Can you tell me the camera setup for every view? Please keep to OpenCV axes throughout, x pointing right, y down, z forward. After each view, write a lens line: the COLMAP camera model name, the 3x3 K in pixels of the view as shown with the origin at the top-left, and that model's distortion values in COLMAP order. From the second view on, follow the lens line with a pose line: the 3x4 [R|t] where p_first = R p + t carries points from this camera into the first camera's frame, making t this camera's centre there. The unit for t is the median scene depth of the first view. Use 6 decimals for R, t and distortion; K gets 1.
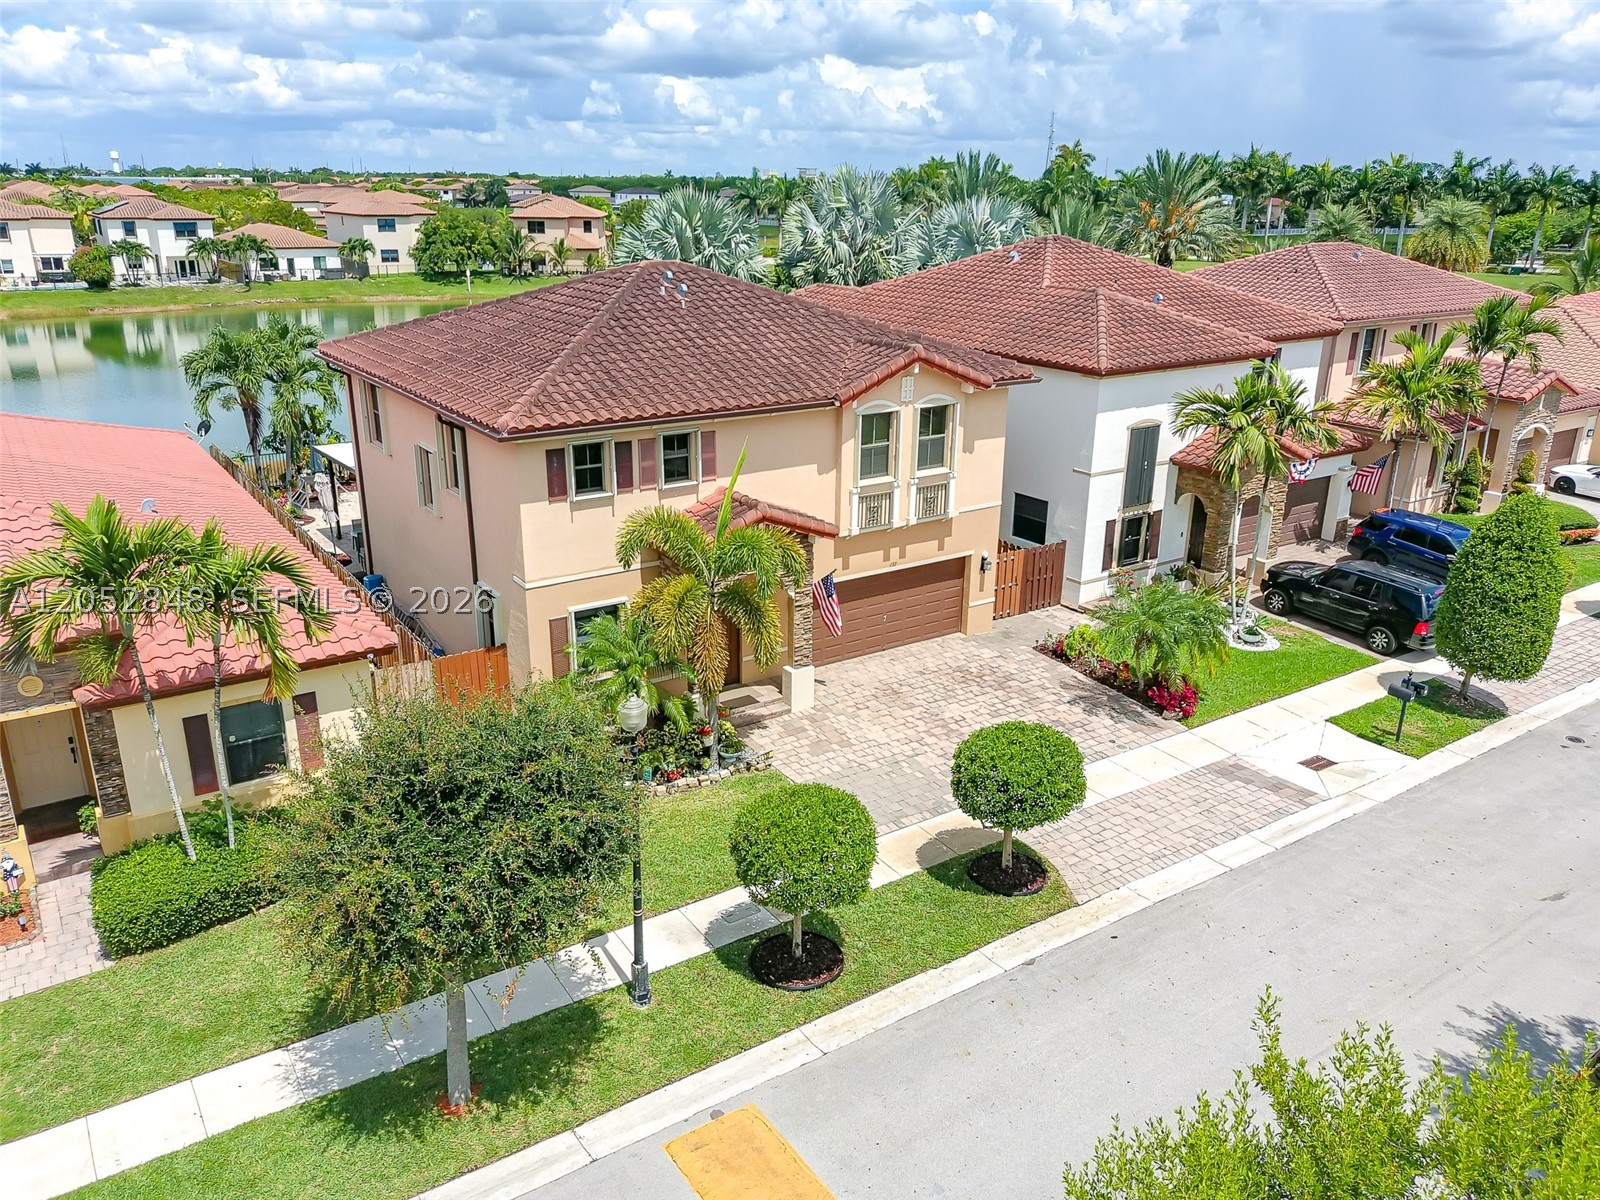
lens RADIAL K [[1208.9, 0, 803.3], [0, 1208.9, 600.3], [0, 0, 1]] dist [0.045198, -0.066764]
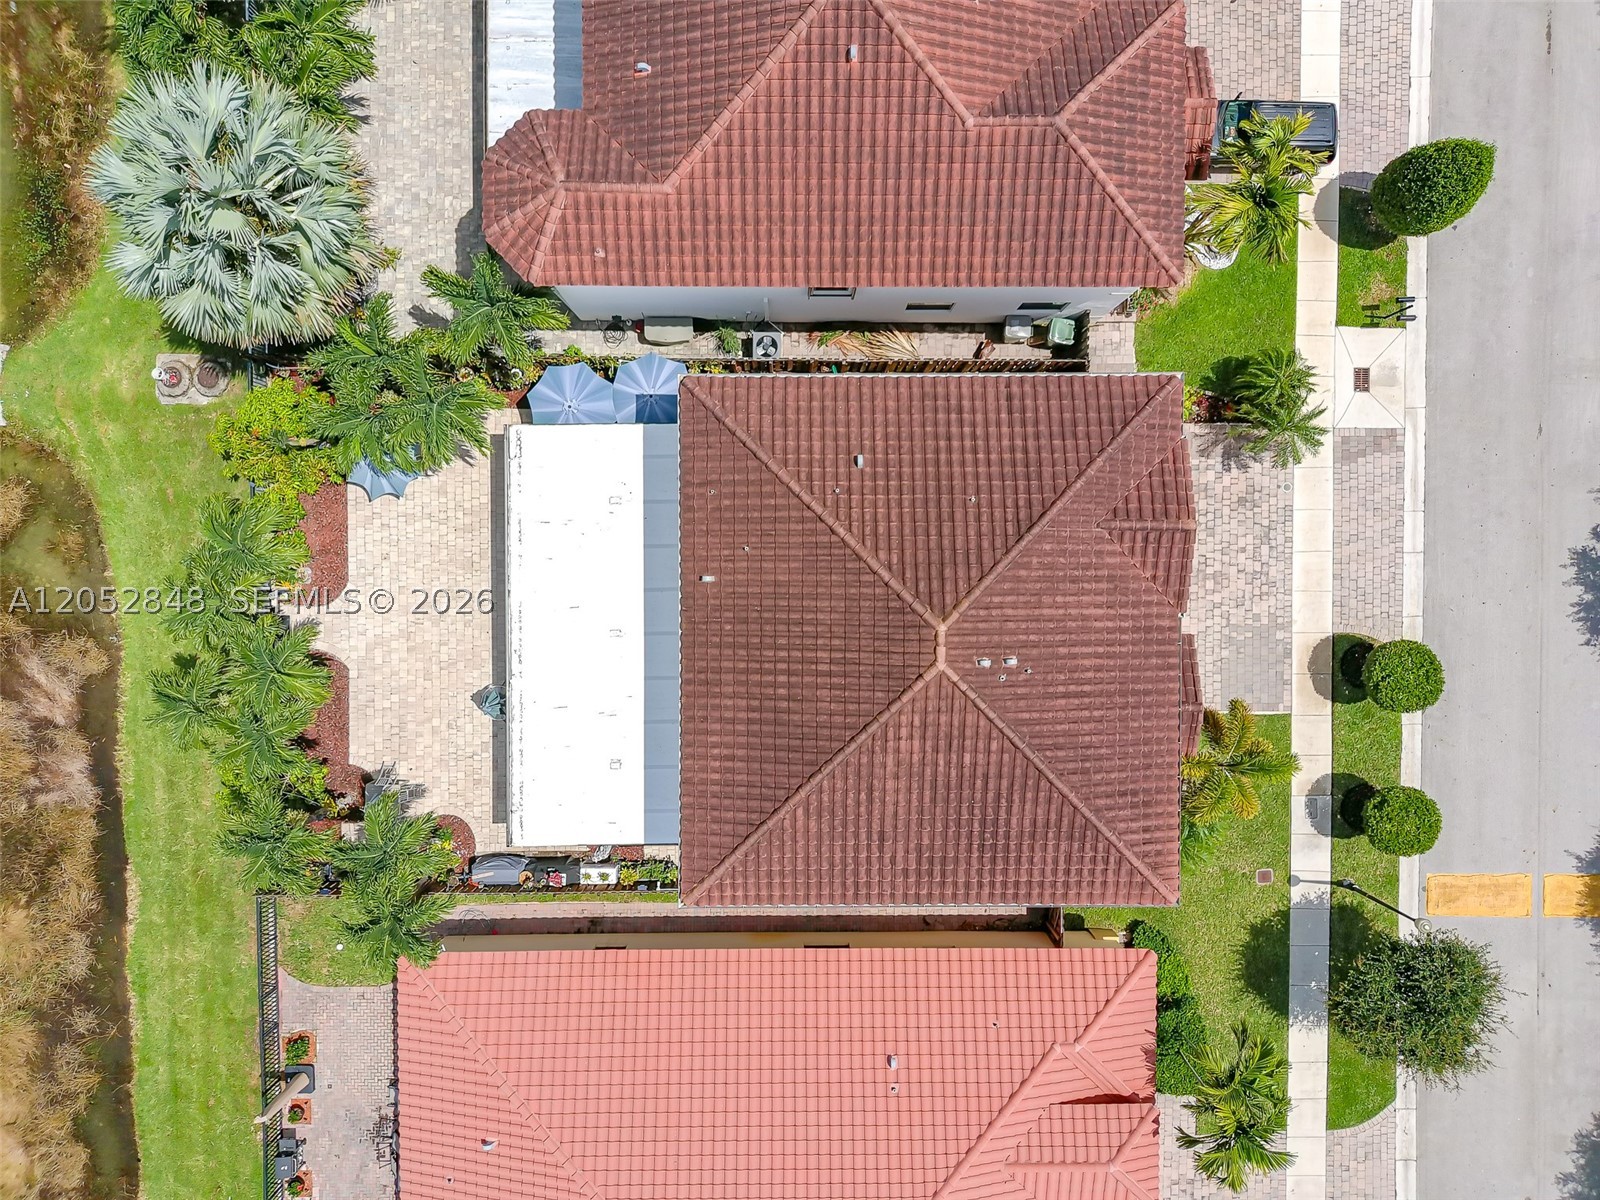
lens RADIAL K [[1208.9, 0, 803.3], [0, 1208.9, 600.8], [0, 0, 1]] dist [0.045198, -0.066764]
pose [[0.564931, -0.824724, -0.026137, -0.134497], [0.263759, 0.150478, 0.952779, -1.333375], [-0.781847, -0.545148, 0.302538, 0.884952]]
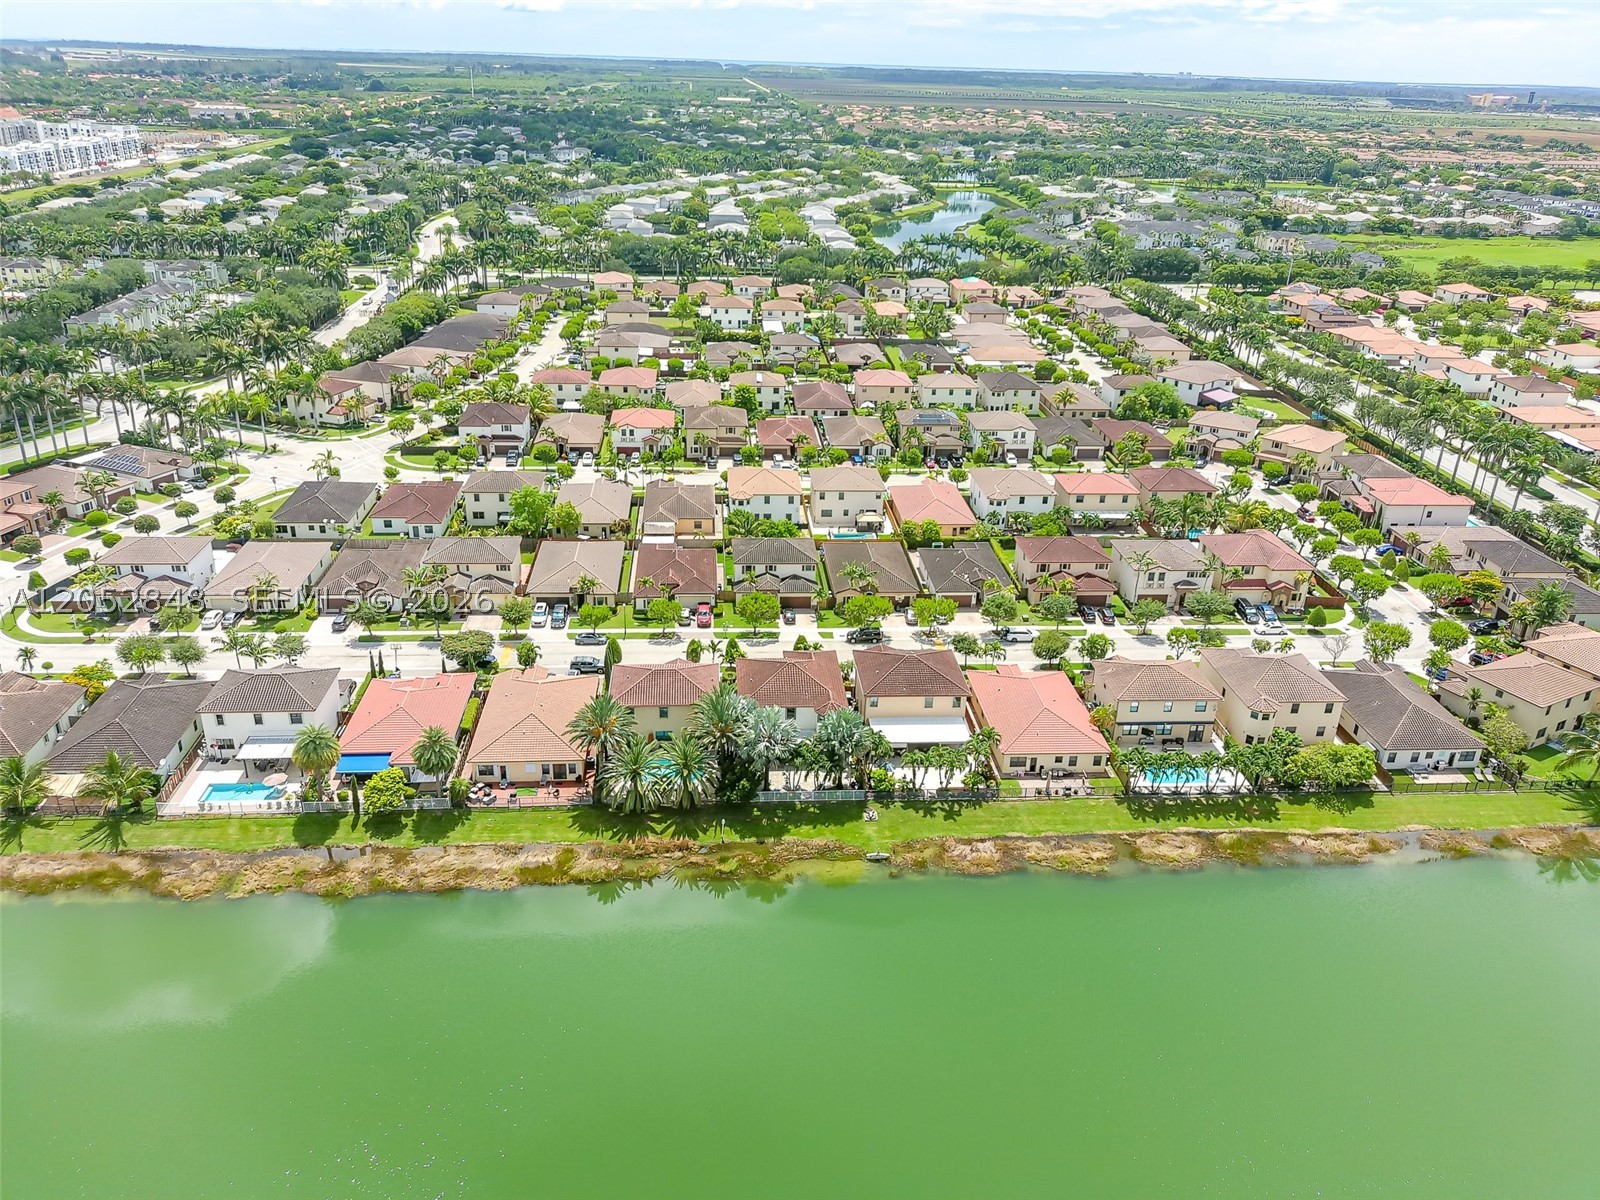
lens RADIAL K [[1208.9, 0, 808.1], [0, 1208.9, 598.5], [0, 0, 1]] dist [0.045198, -0.066764]
pose [[-0.868229, -0.233621, 0.437720, -2.126278], [0.121842, 0.754805, 0.644534, -4.218662], [-0.480970, 0.612936, -0.626879, 4.703437]]
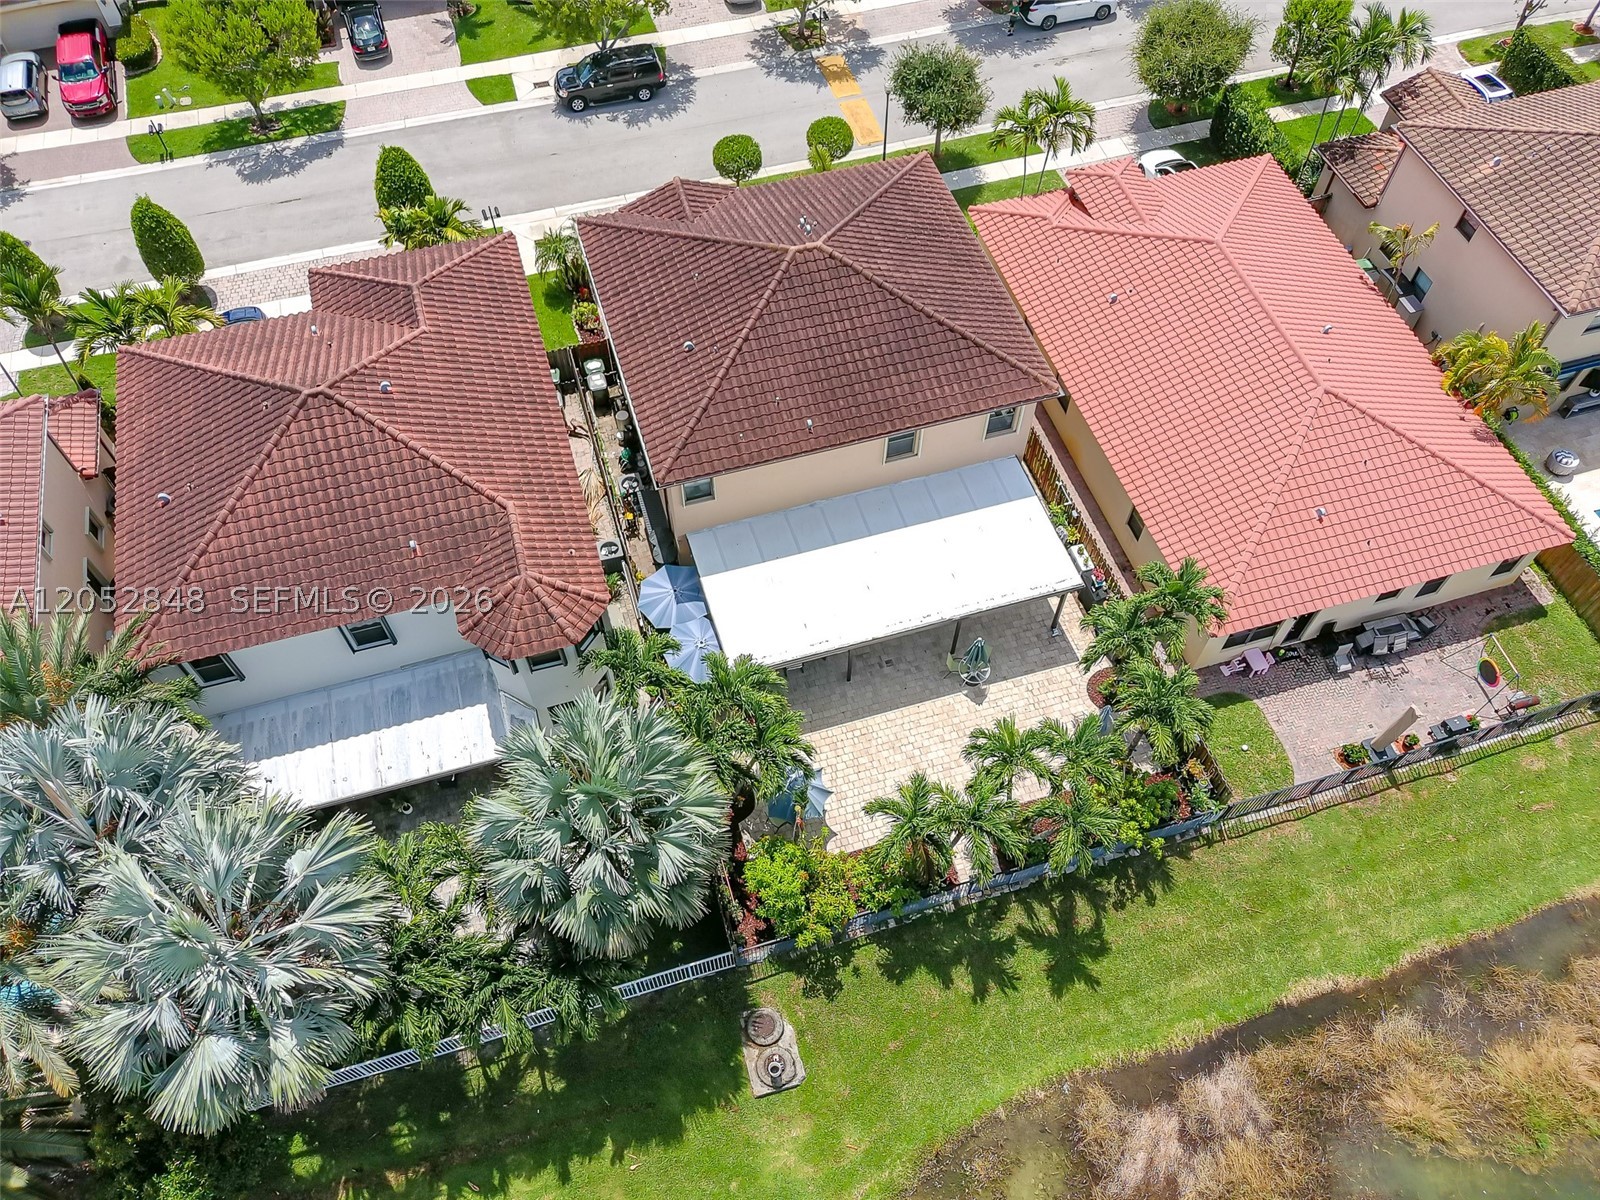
lens RADIAL K [[1208.9, 0, 793.7], [0, 1208.9, 603.2], [0, 0, 1]] dist [0.045198, -0.066764]
pose [[-0.952254, -0.262317, 0.156208, -0.451593], [0.087308, 0.256306, 0.962645, -1.592605], [-0.292555, 0.930321, -0.221166, 1.807750]]
